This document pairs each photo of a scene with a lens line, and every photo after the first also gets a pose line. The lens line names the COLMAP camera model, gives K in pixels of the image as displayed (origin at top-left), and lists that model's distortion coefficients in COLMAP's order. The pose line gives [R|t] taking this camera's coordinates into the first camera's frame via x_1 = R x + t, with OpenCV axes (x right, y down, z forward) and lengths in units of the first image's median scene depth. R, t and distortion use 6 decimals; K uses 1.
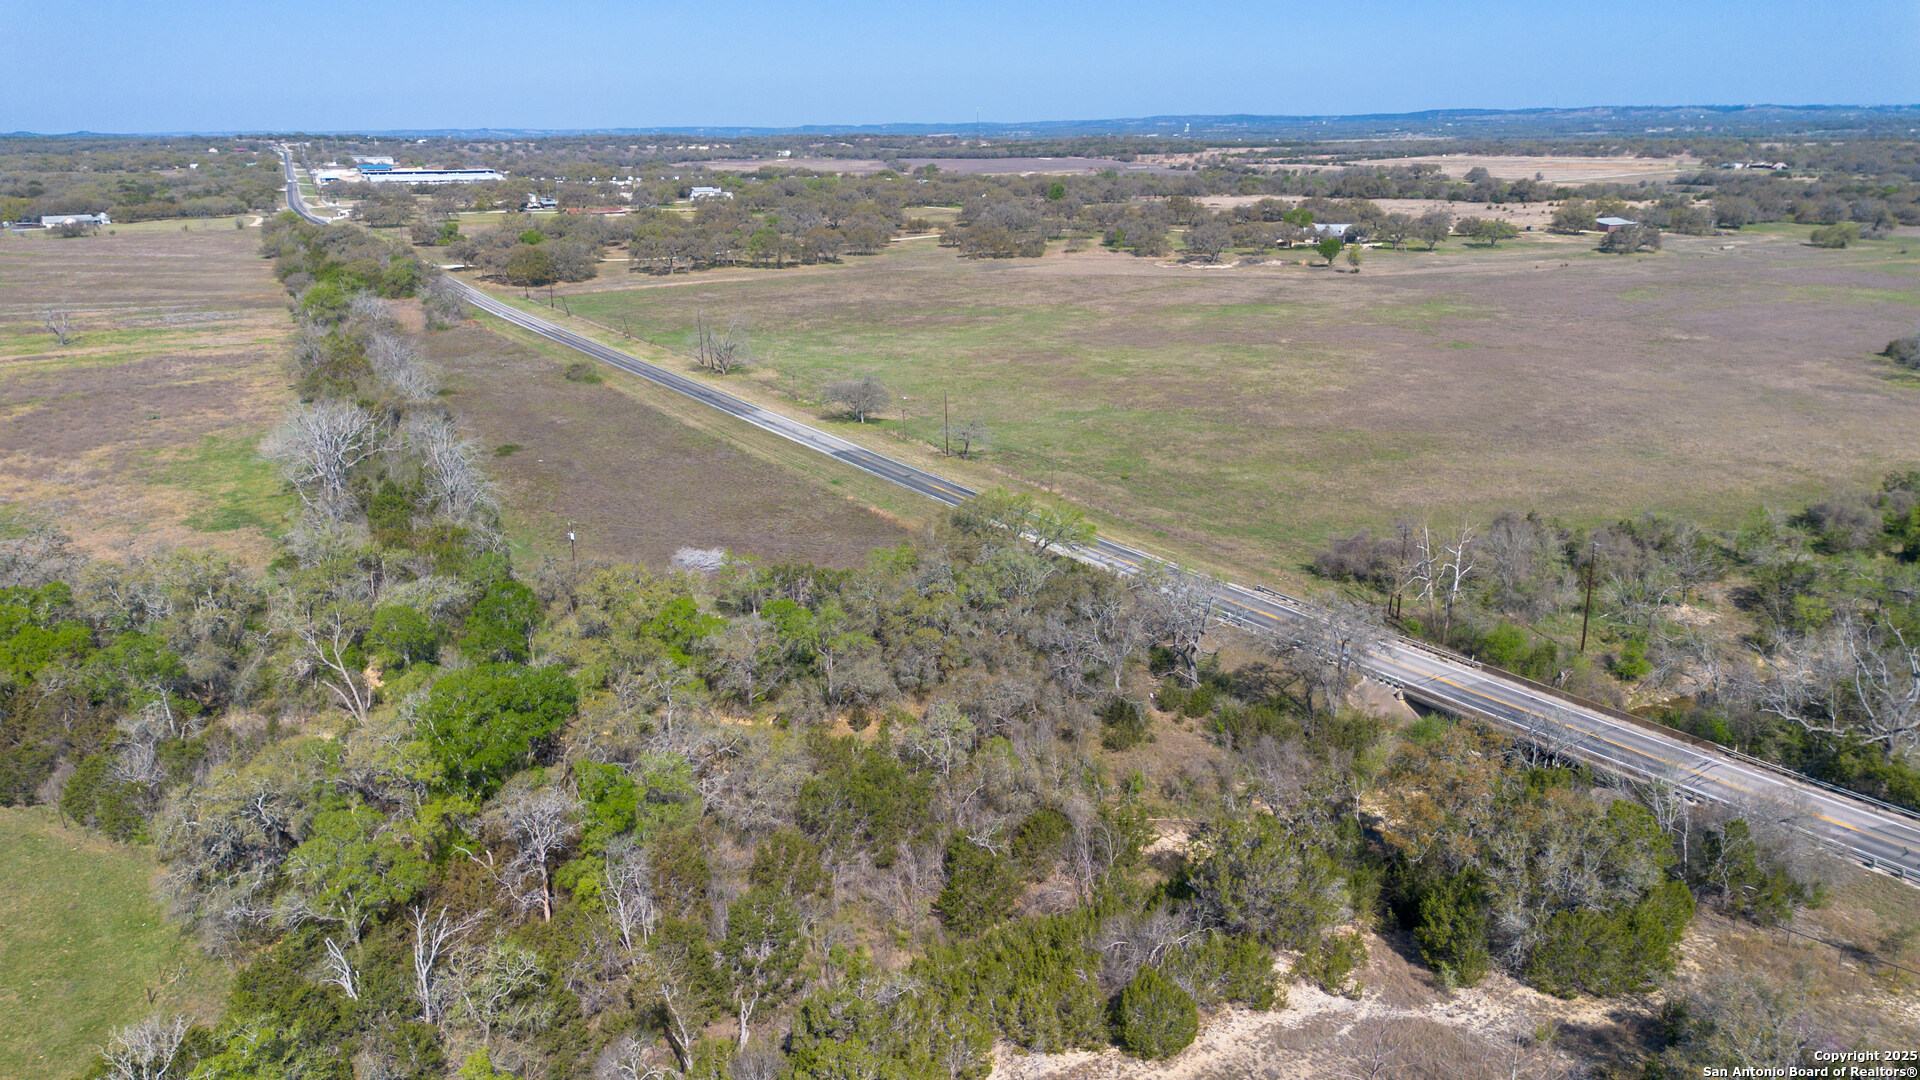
lens RADIAL K [[1360.3, 0, 970.4], [0, 1360.3, 536.1], [0, 0, 1]] dist [0.064528, -0.066712]
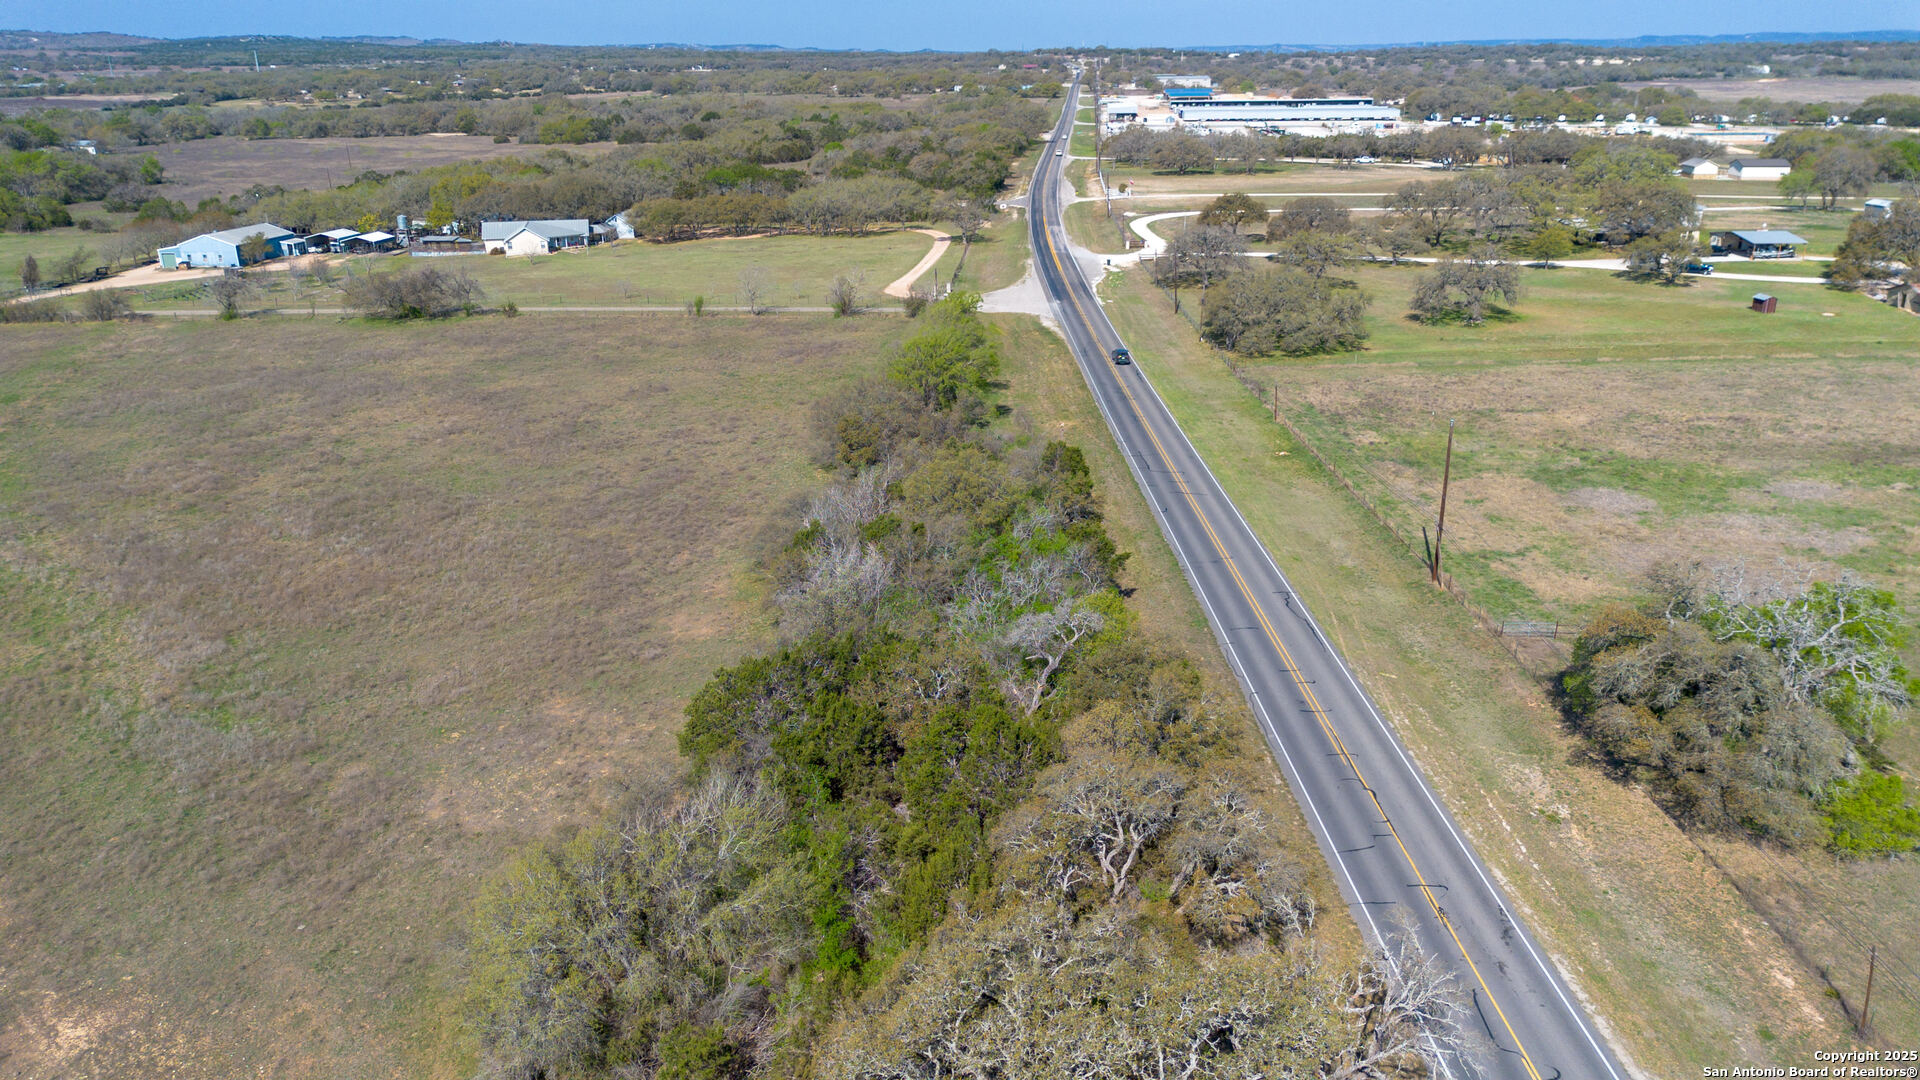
lens RADIAL K [[1360.3, 0, 963.0], [0, 1360.3, 531.5], [0, 0, 1]] dist [0.064528, -0.066712]
pose [[0.860164, 0.170215, -0.480775, -0.447071], [-0.144932, 0.985380, 0.089565, -0.267333], [0.488991, -0.007361, 0.872258, 0.958108]]
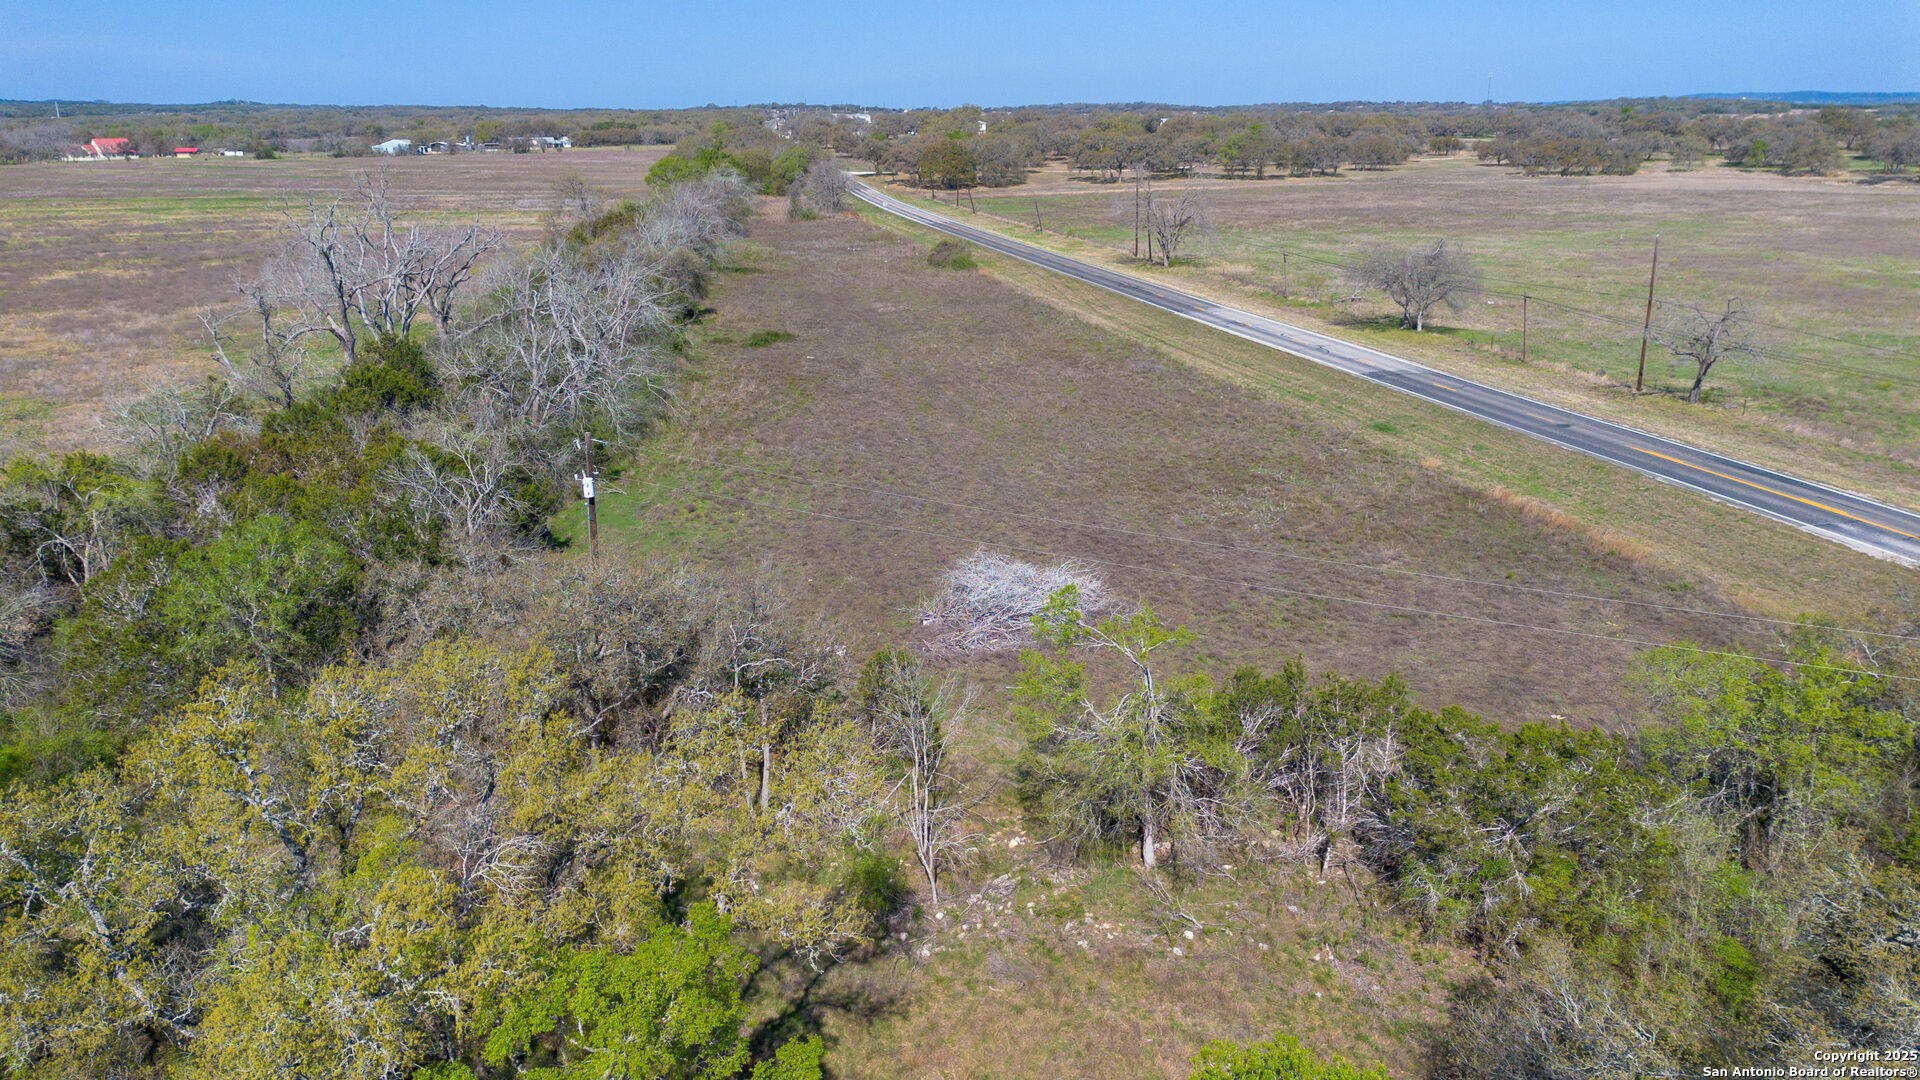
lens RADIAL K [[1360.3, 0, 965.1], [0, 1360.3, 543.9], [0, 0, 1]] dist [0.064528, -0.066712]
pose [[0.944122, 0.097988, -0.314693, -0.036059], [-0.093782, 0.995184, 0.028518, -0.001196], [0.315972, 0.002588, 0.948765, 0.233436]]
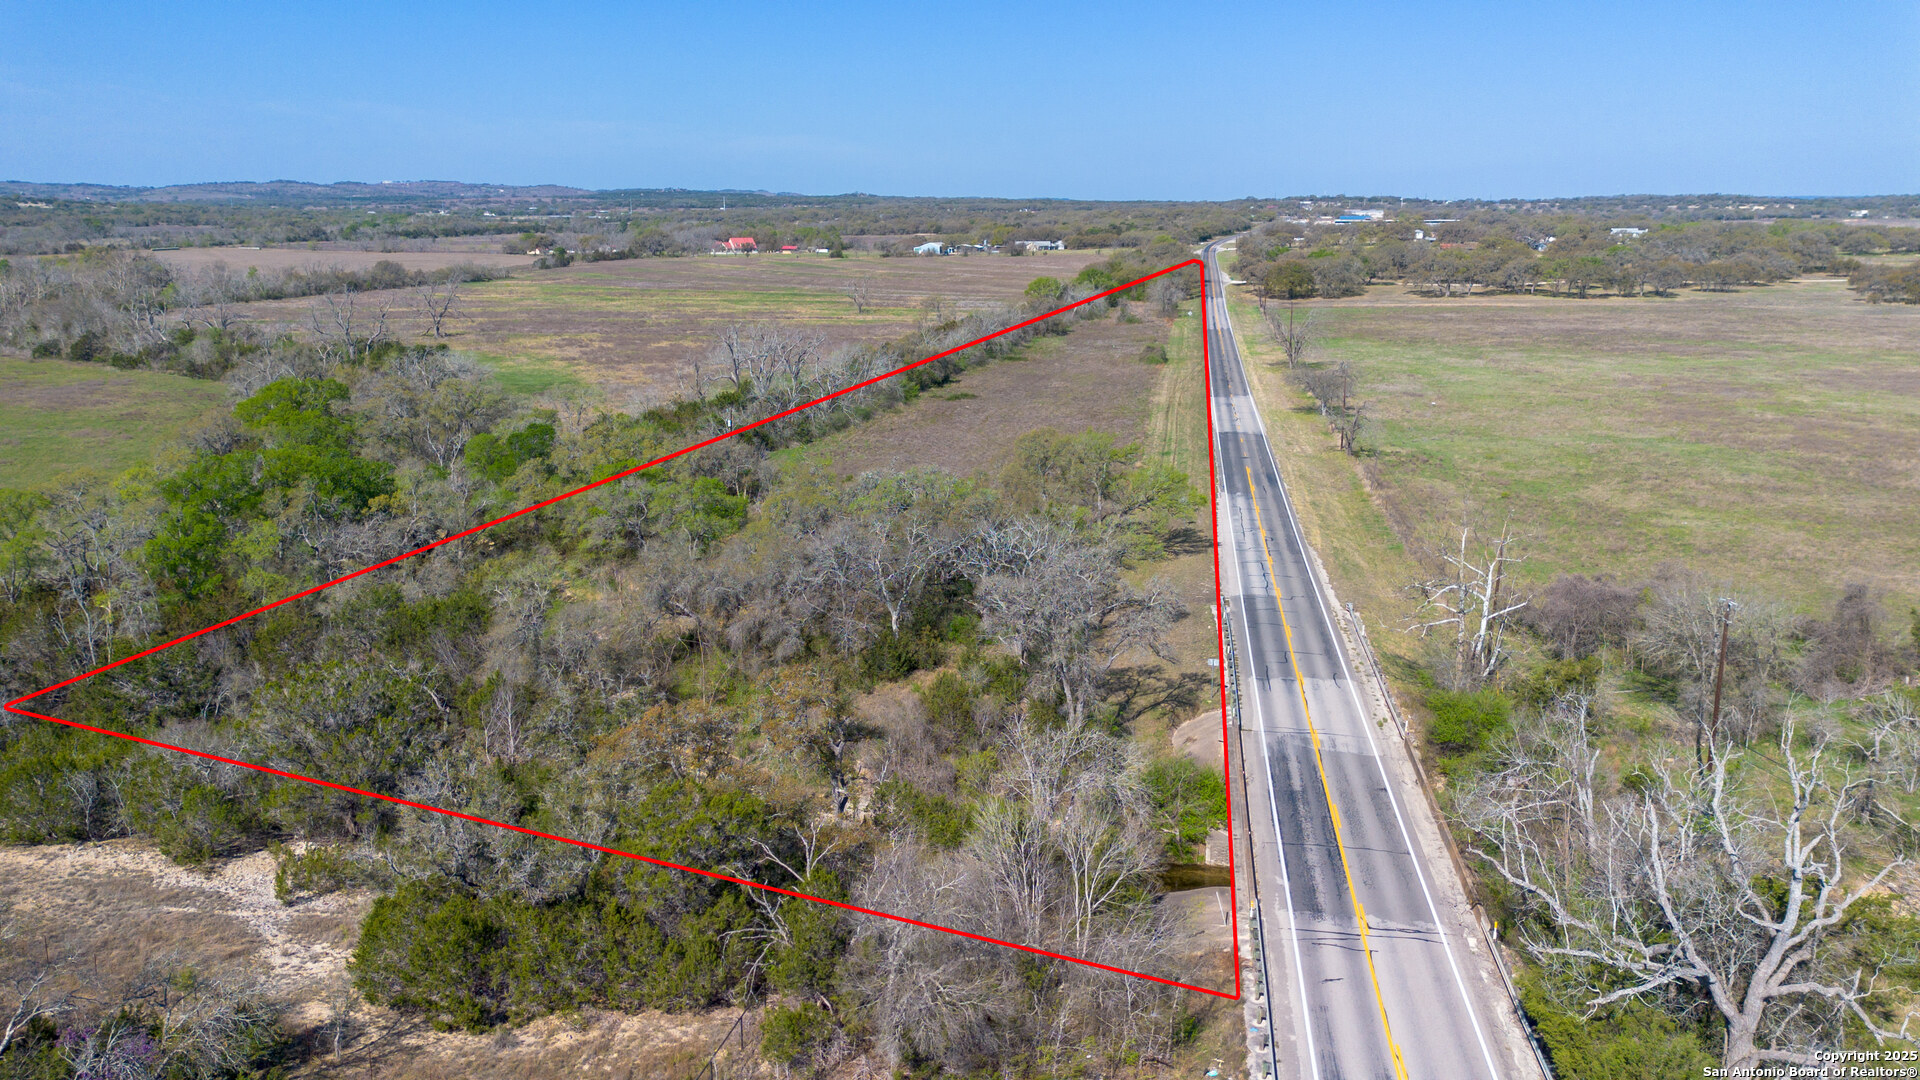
lens RADIAL K [[1360.3, 0, 959.4], [0, 1360.3, 548.2], [0, 0, 1]] dist [0.064528, -0.066712]
pose [[0.740751, 0.170095, -0.649889, 0.167219], [-0.196603, 0.979948, 0.032392, 0.007978], [0.642367, 0.103776, 0.759339, 0.105946]]
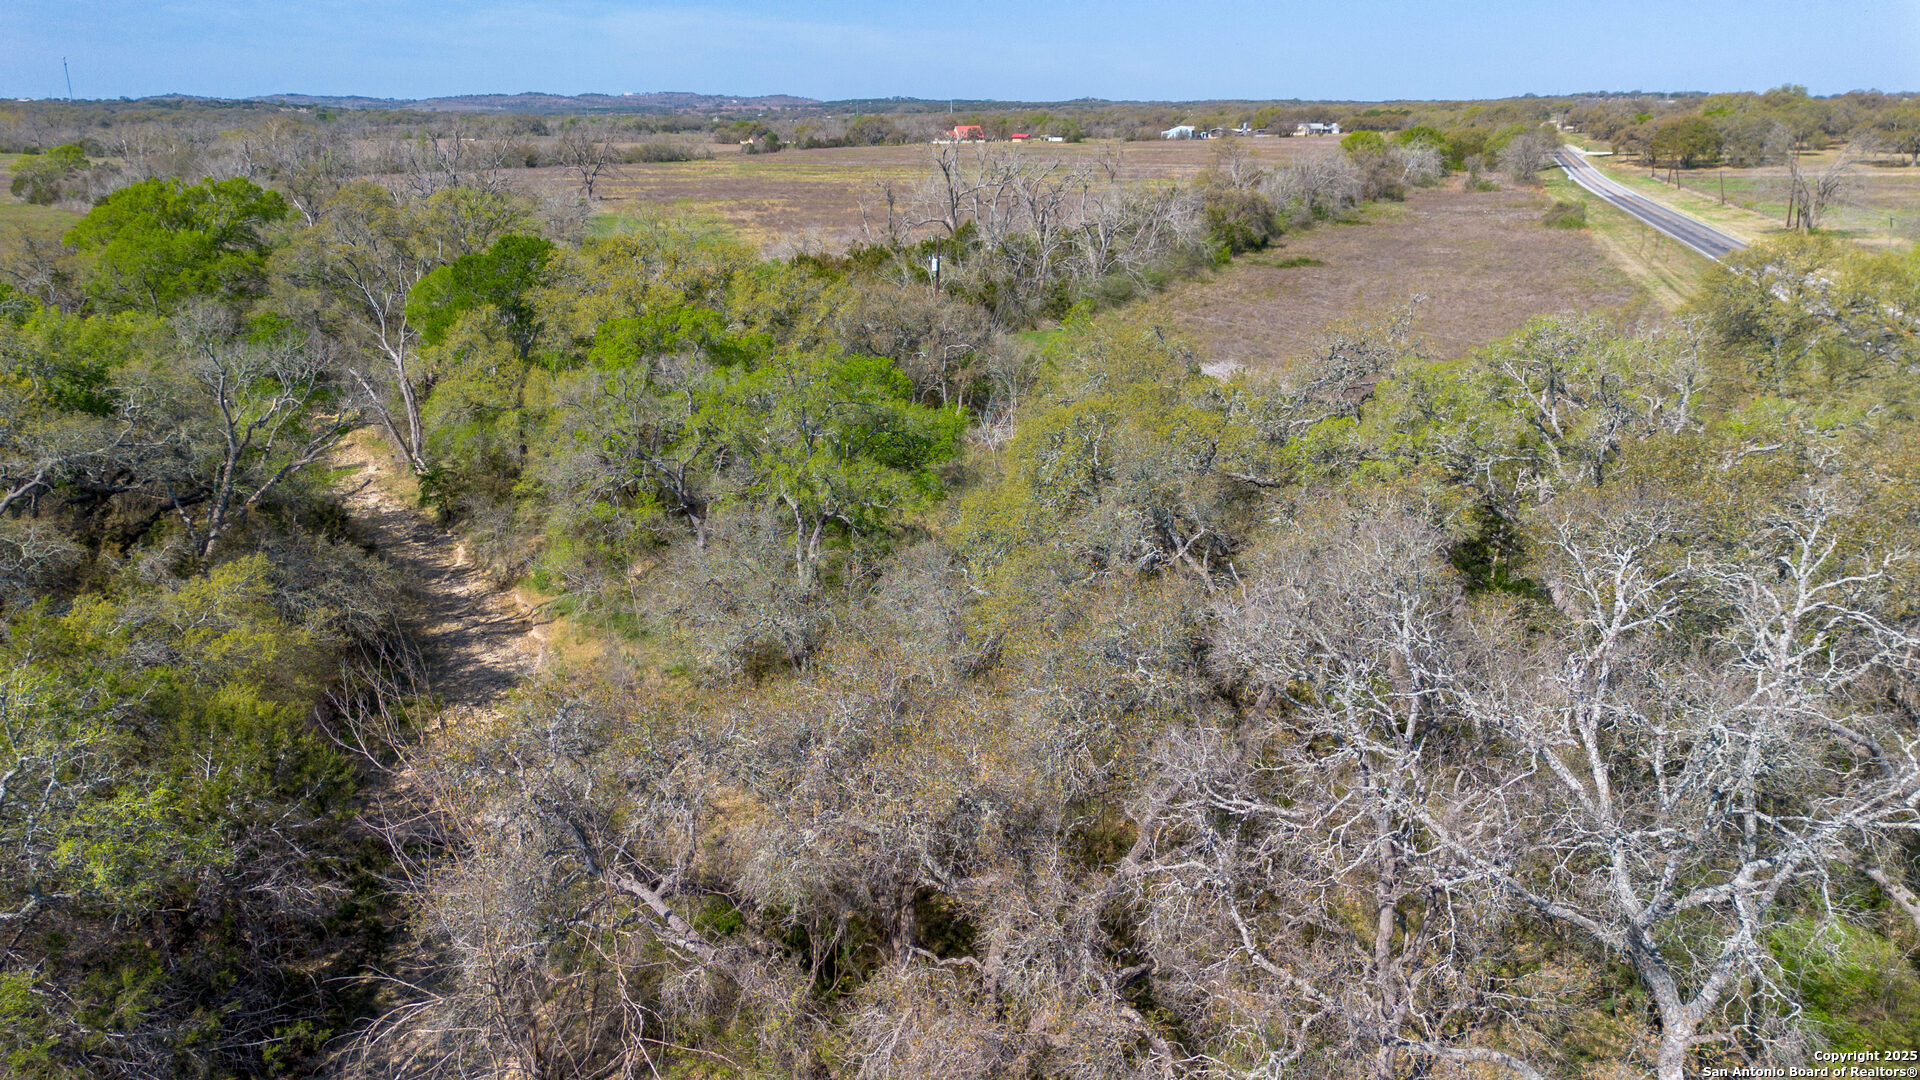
lens RADIAL K [[1360.3, 0, 958.2], [0, 1360.3, 541.8], [0, 0, 1]] dist [0.064528, -0.066712]
pose [[0.623719, 0.234636, -0.745601, 0.041534], [-0.222988, 0.967656, 0.117978, 0.012534], [0.749167, 0.092675, 0.655866, 0.212738]]
